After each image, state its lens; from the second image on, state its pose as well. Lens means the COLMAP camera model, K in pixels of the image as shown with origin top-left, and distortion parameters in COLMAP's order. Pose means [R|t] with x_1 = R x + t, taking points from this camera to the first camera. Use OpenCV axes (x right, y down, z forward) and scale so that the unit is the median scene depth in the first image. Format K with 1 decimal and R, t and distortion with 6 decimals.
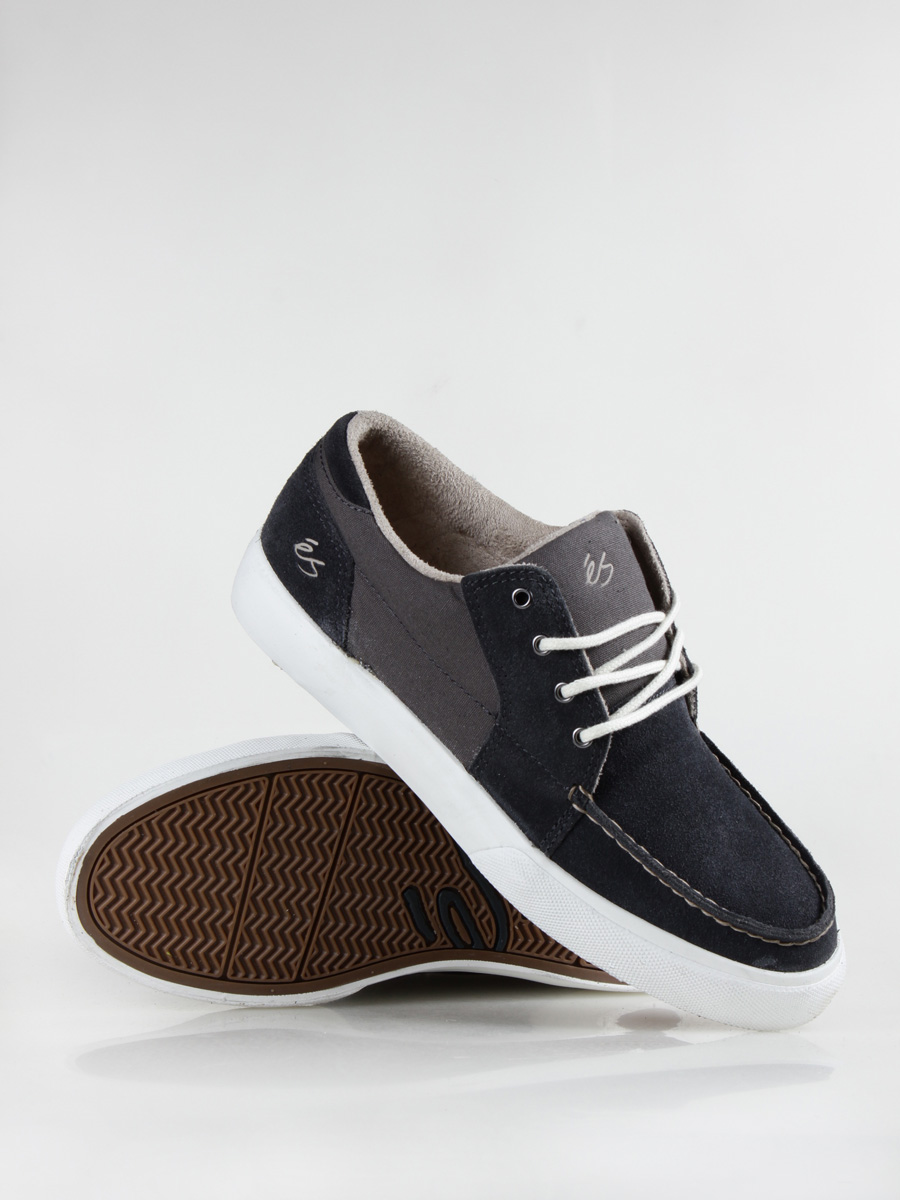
lens RADIAL K [[1870.1, 0, 450.0], [0, 1870.1, 600.0], [0, 0, 1]] dist [-0.016607, -0.007672]
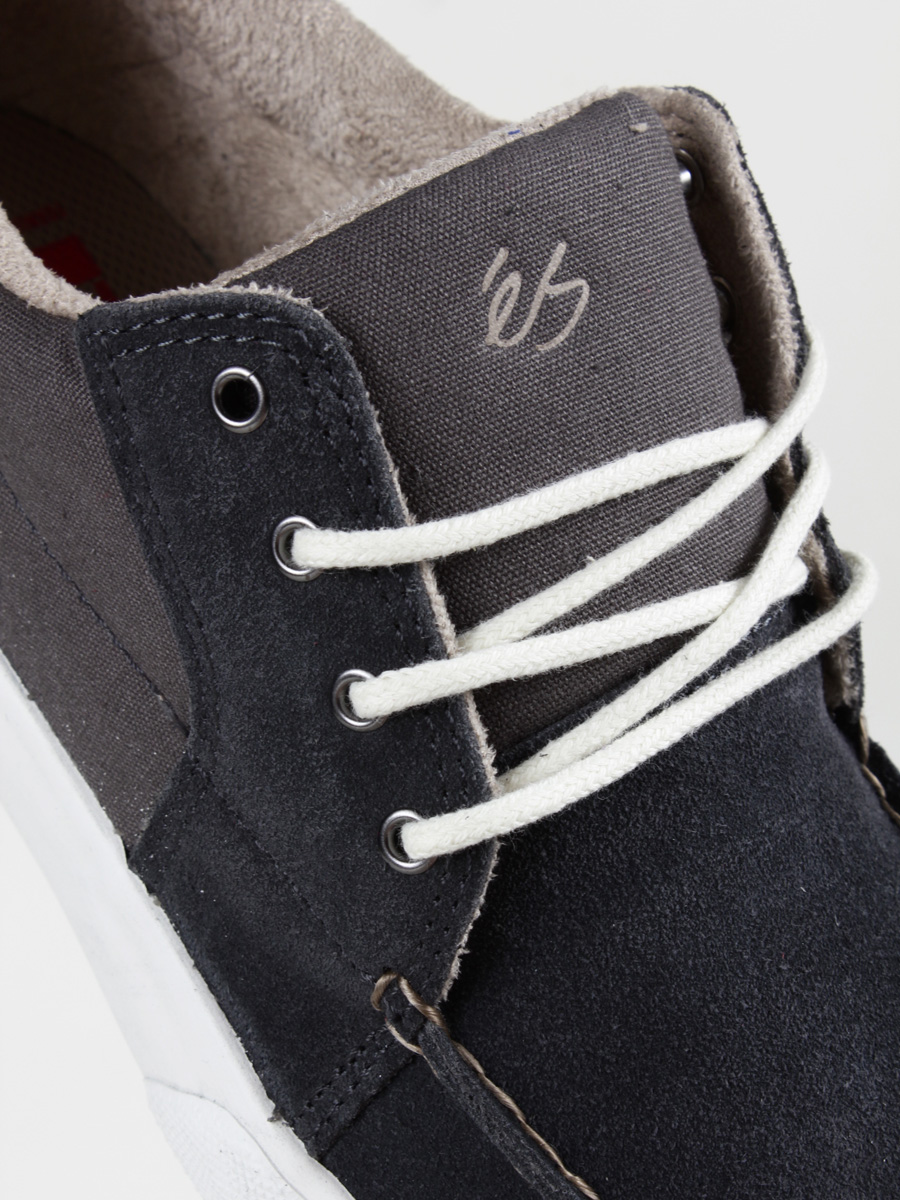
lens RADIAL K [[2931.6, 0, 450.0], [0, 2931.6, 600.0], [0, 0, 1]] dist [0.046987, 0.269971]
pose [[0.989906, 0.071868, -0.122152, 0.133125], [-0.048092, 0.981089, 0.187485, -0.060669], [0.133316, -0.179718, 0.974643, 0.503909]]
